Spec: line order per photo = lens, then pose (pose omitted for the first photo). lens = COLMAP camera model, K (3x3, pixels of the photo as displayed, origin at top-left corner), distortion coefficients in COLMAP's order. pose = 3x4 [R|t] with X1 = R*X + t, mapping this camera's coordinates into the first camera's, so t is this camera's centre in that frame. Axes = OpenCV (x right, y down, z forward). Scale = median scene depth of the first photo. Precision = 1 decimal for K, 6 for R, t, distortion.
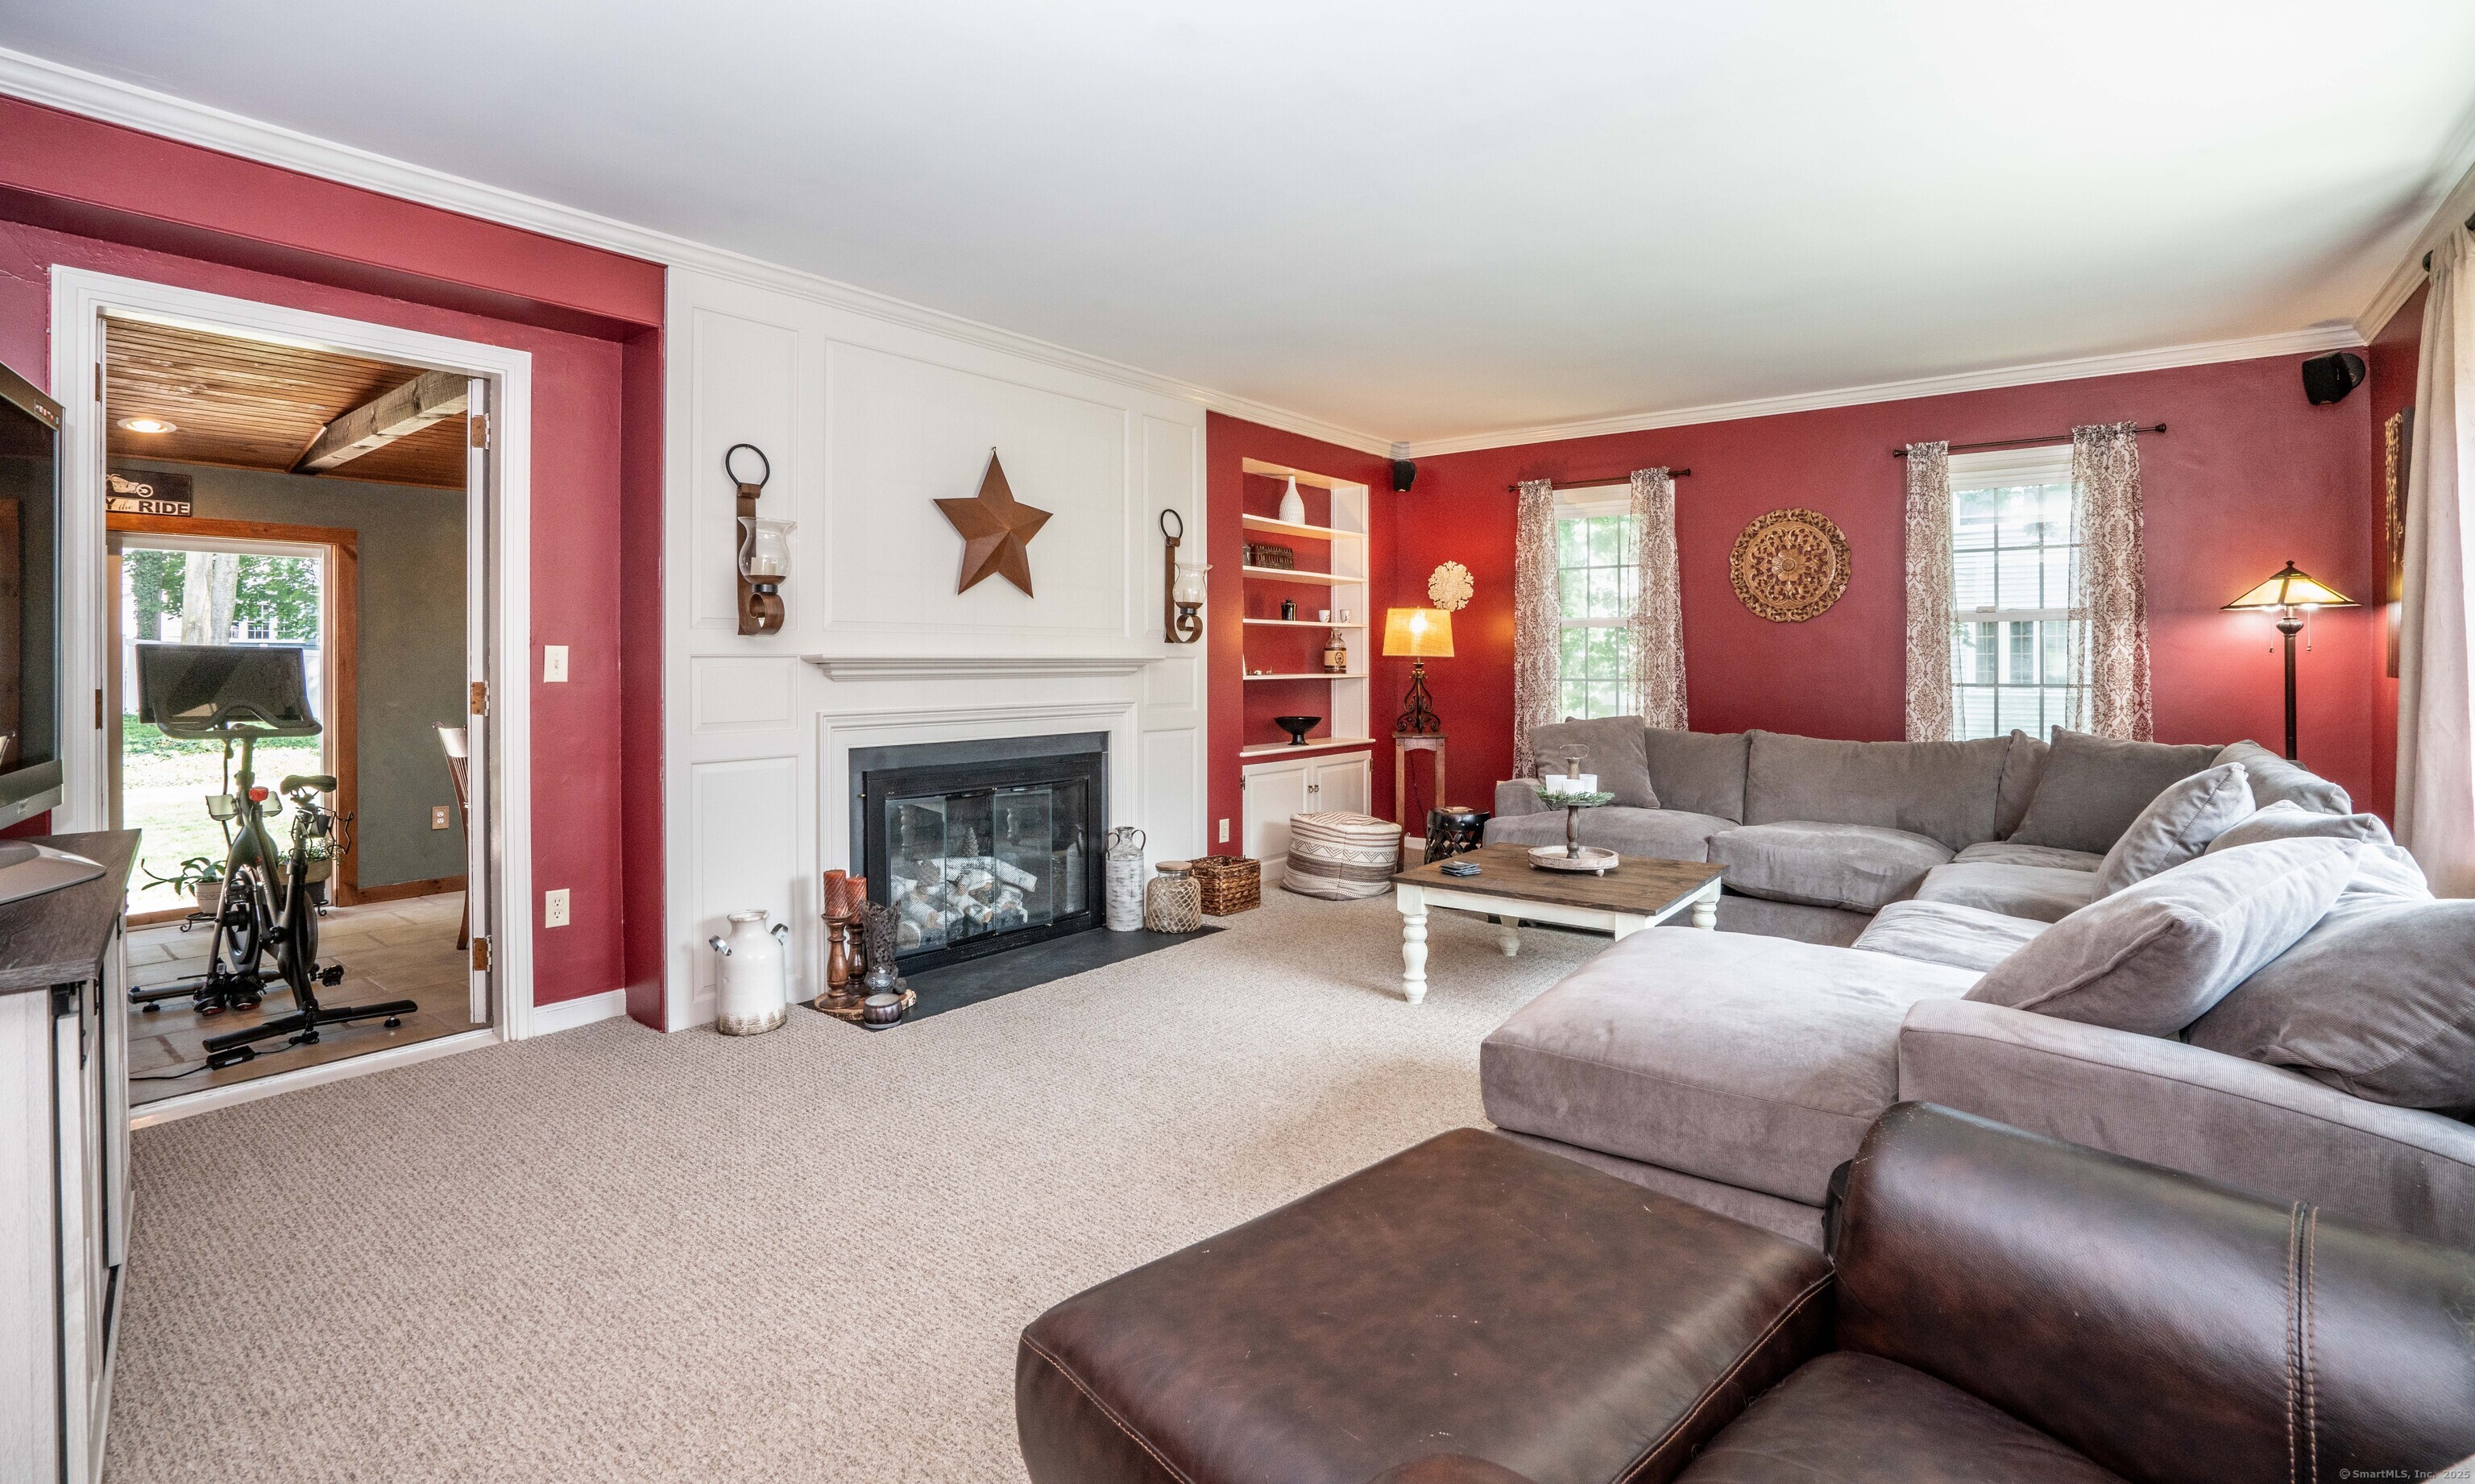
lens RADIAL K [[1165.7, 0, 1229.3], [0, 1165.7, 664.5], [0, 0, 1]] dist [-0.013034, 0.001238]
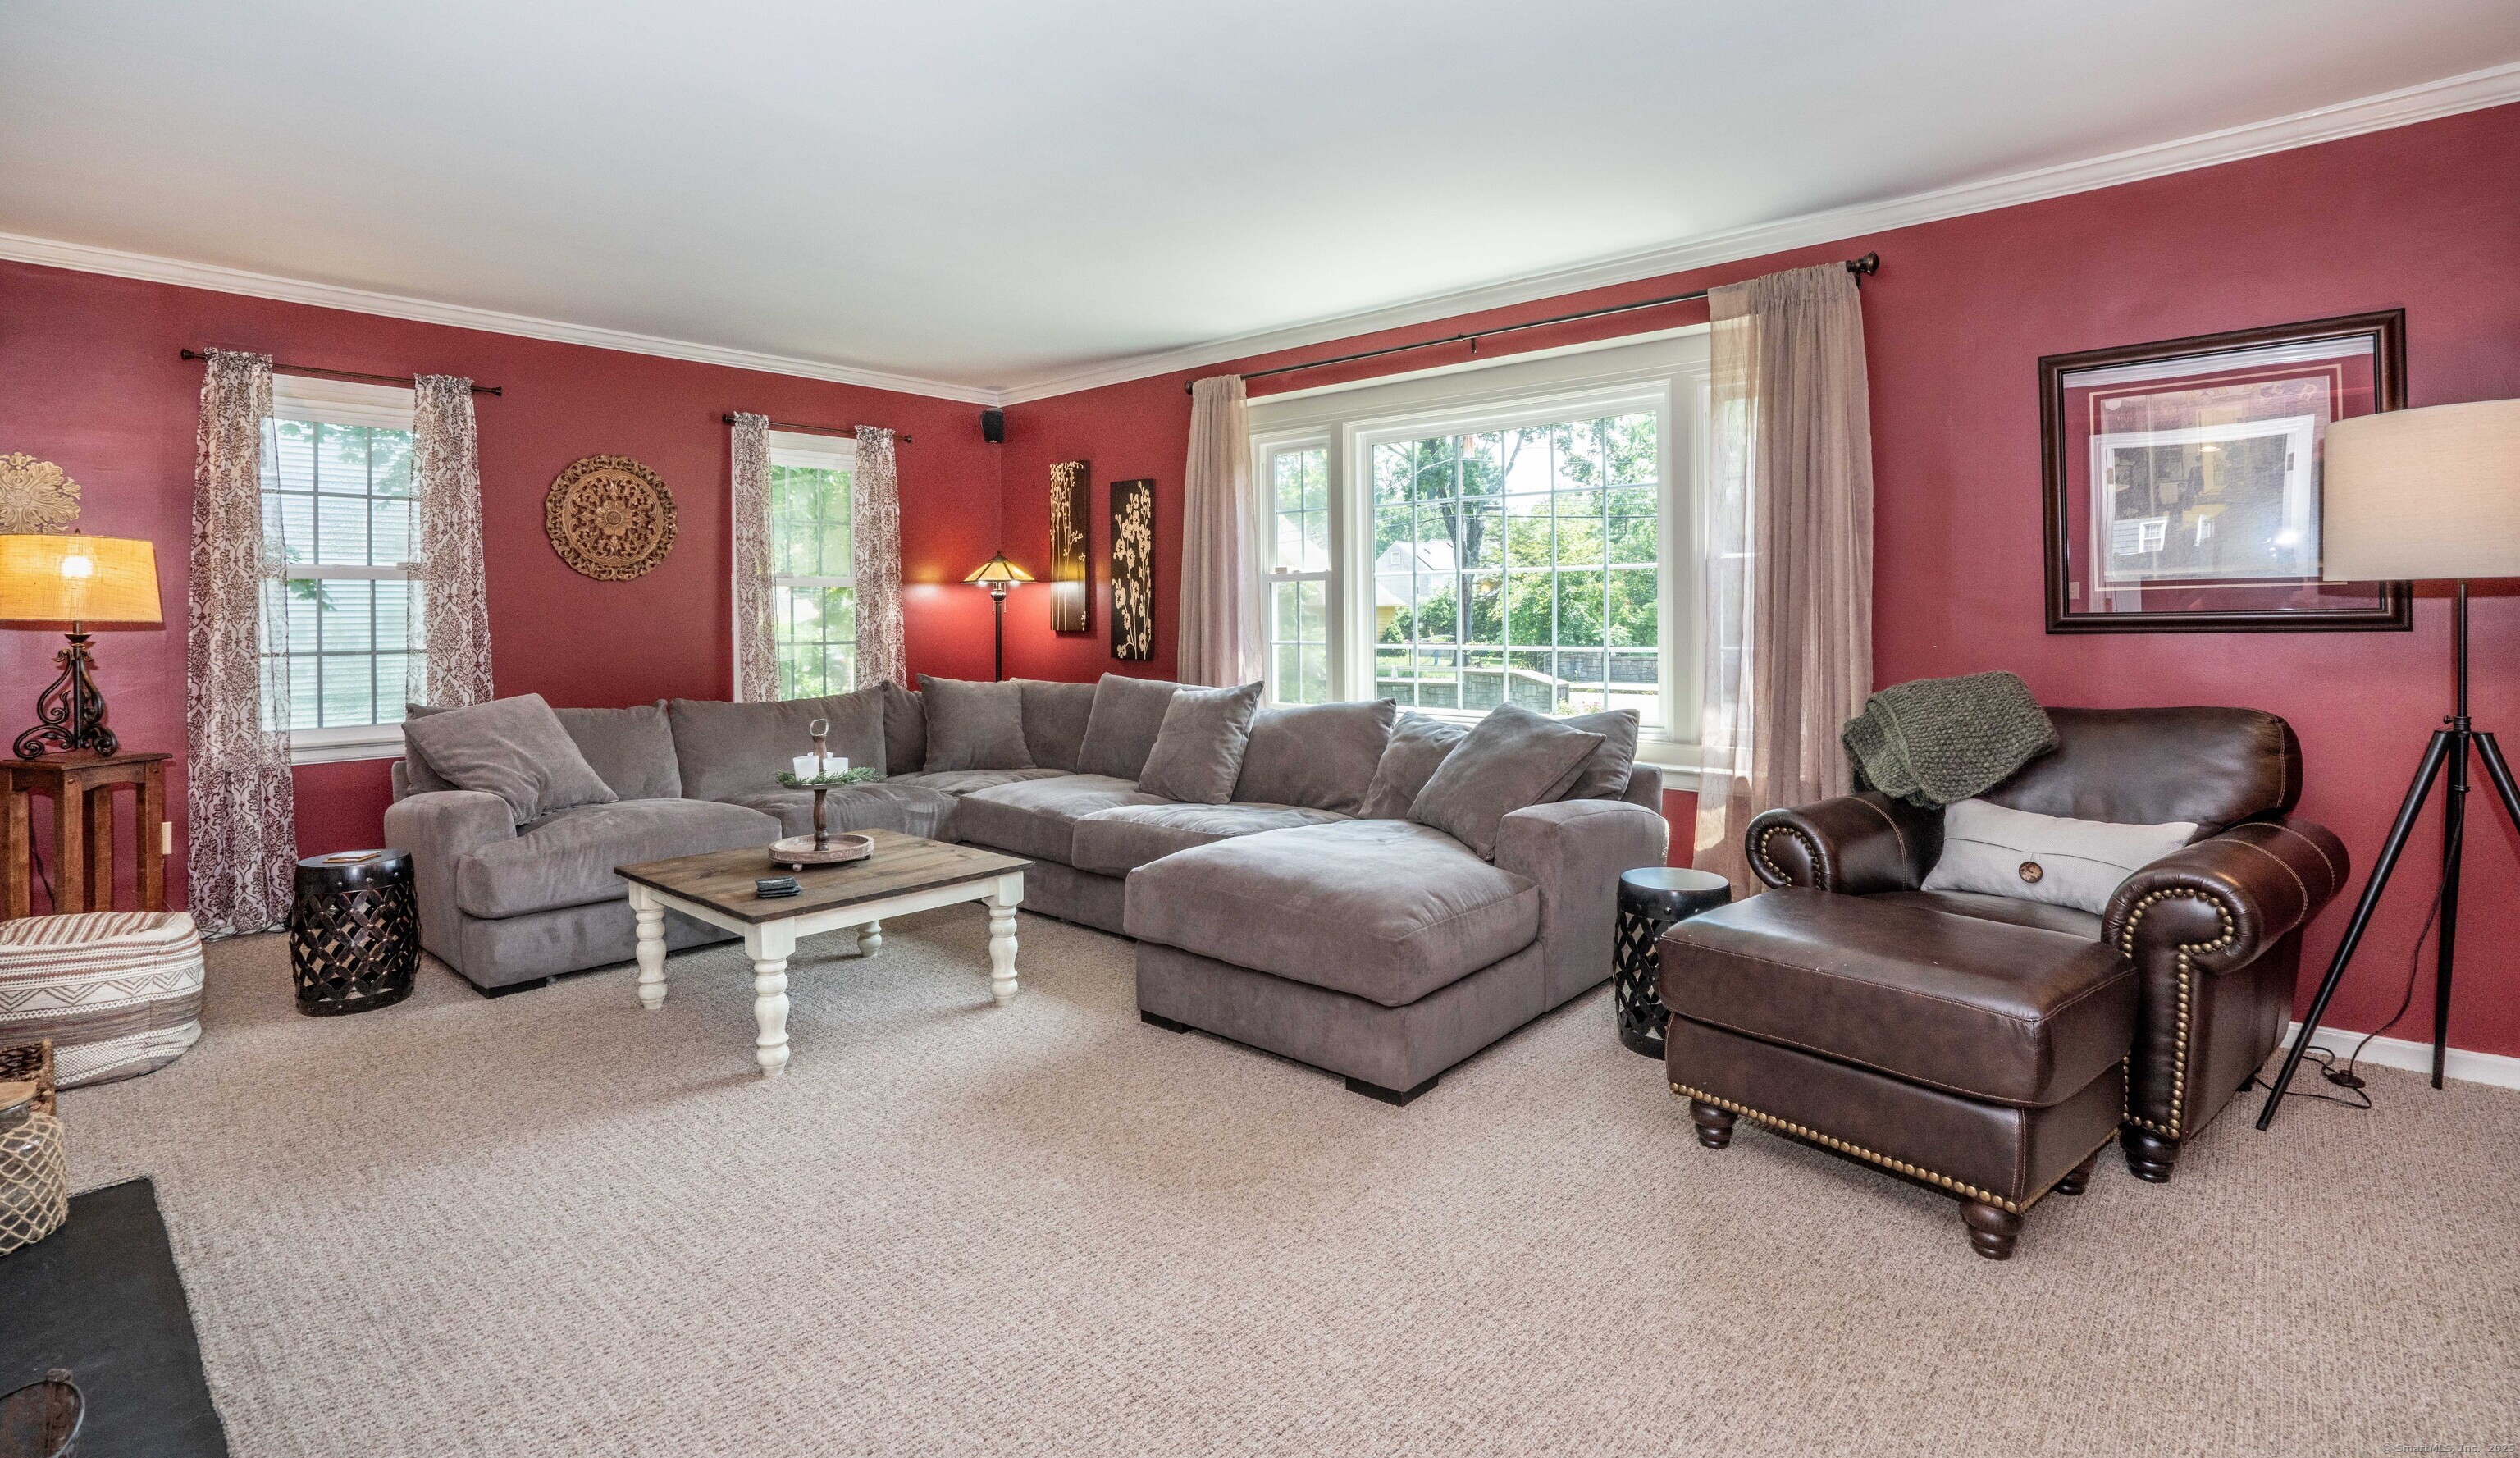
lens RADIAL K [[1224.4, 0, 1267.9], [0, 1224.4, 600.2], [0, 0, 1]] dist [0.003642, 0.000340]
pose [[0.063314, 0.005877, 0.997976, -0.448478], [0.006038, 0.999962, -0.006272, -0.011983], [-0.997975, 0.006423, 0.063276, 0.434419]]
